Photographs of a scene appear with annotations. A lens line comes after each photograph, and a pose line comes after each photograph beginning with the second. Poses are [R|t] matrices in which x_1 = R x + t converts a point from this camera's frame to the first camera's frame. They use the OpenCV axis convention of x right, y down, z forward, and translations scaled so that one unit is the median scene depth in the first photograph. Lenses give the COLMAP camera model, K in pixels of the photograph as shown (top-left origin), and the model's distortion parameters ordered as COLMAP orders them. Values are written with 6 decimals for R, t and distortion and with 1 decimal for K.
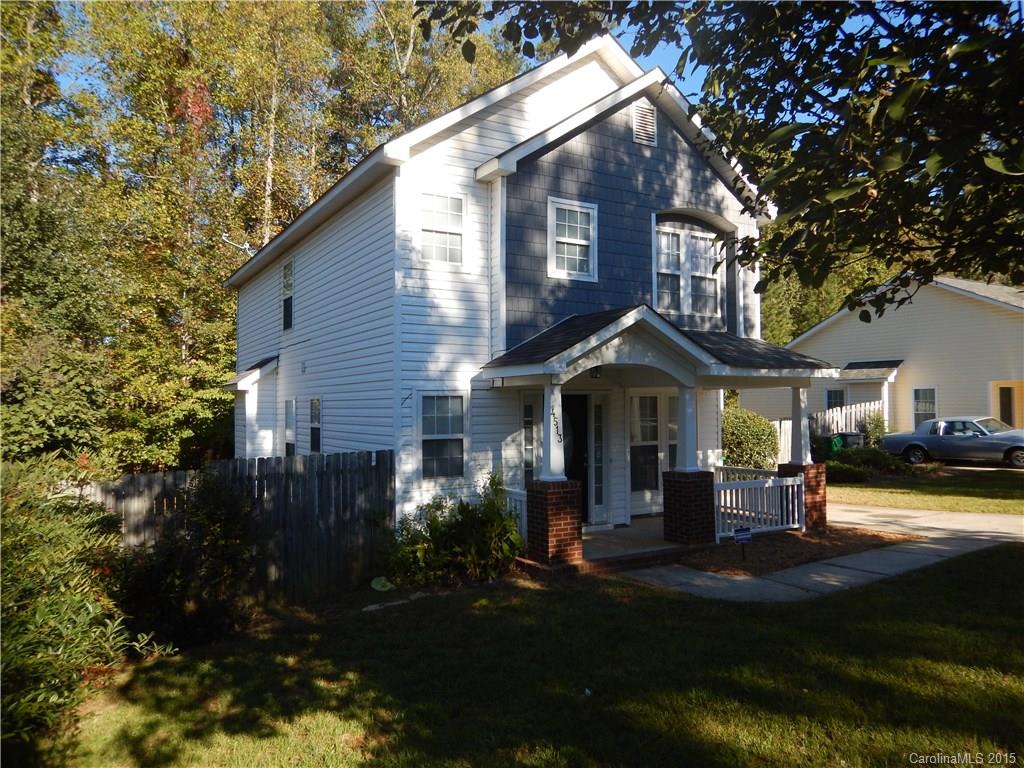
lens RADIAL K [[727.4, 0, 514.1], [0, 727.4, 365.4], [0, 0, 1]] dist [0.027025, -0.001569]
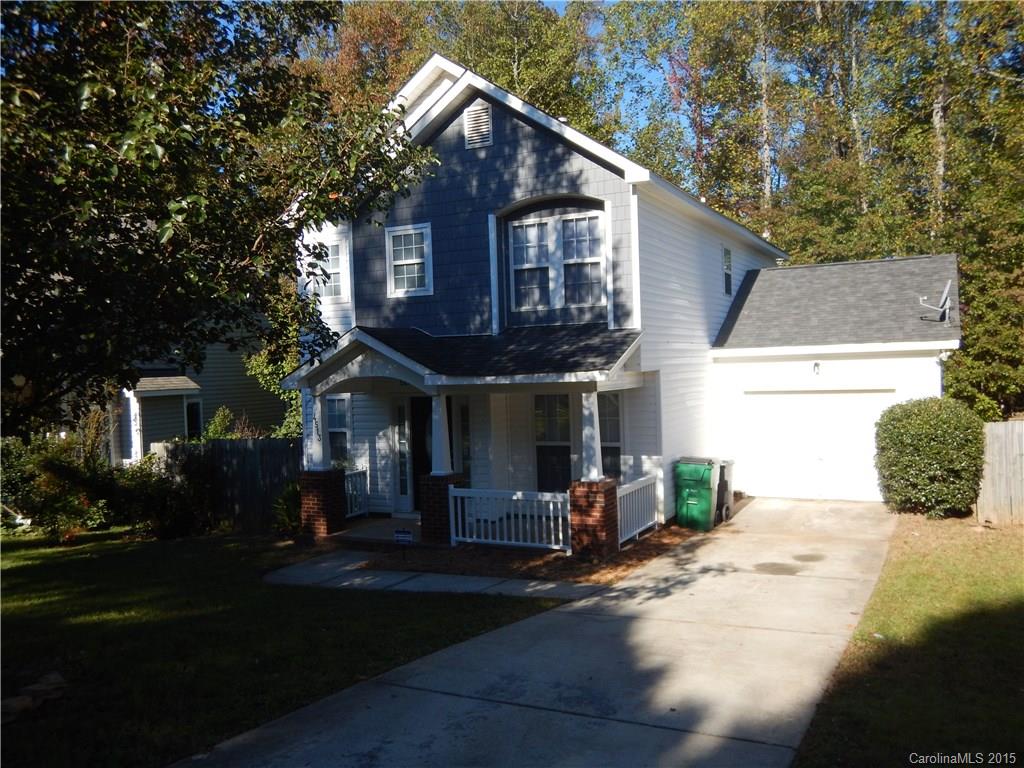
lens RADIAL K [[842.9, 0, 510.5], [0, 842.9, 363.6], [0, 0, 1]] dist [0.032497, -0.000382]
pose [[0.529977, -0.012044, -0.847926, 1.253321], [0.074670, 0.996678, 0.032514, -0.043815], [0.844718, -0.080546, 0.529116, 0.425338]]
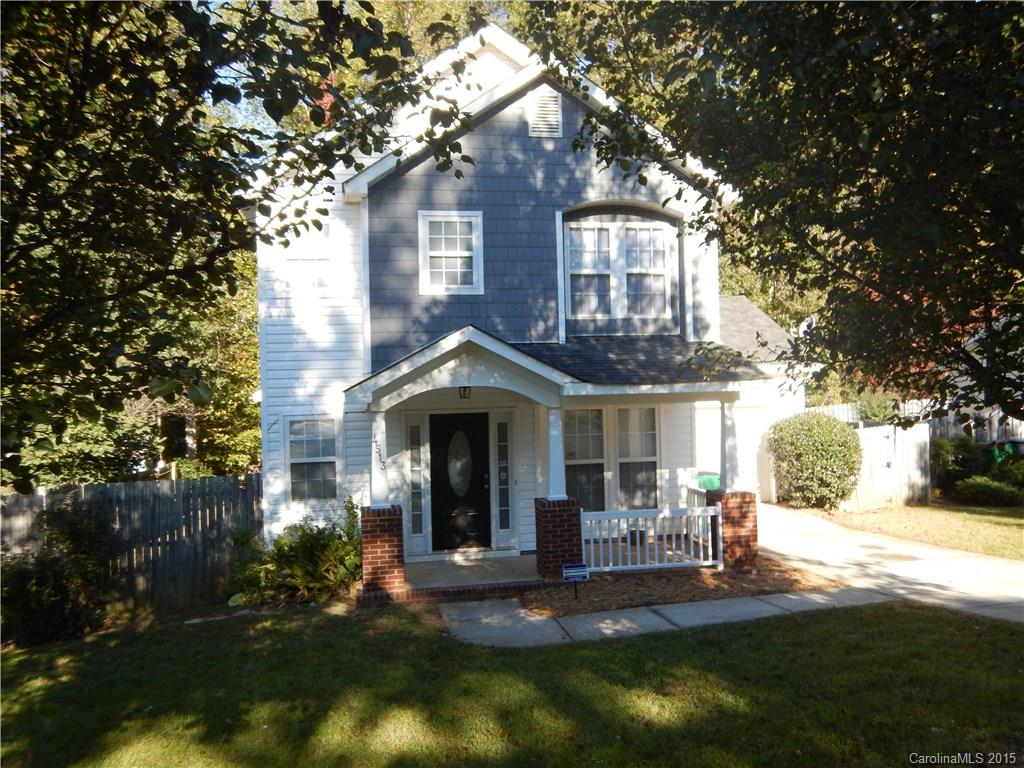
lens RADIAL K [[864.3, 0, 510.2], [0, 864.3, 354.5], [0, 0, 1]] dist [0.038280, 0.001700]
pose [[0.936892, -0.029566, -0.348366, 0.538128], [0.037993, 0.999127, 0.017381, -0.054939], [0.347548, -0.029520, 0.937197, -0.038918]]
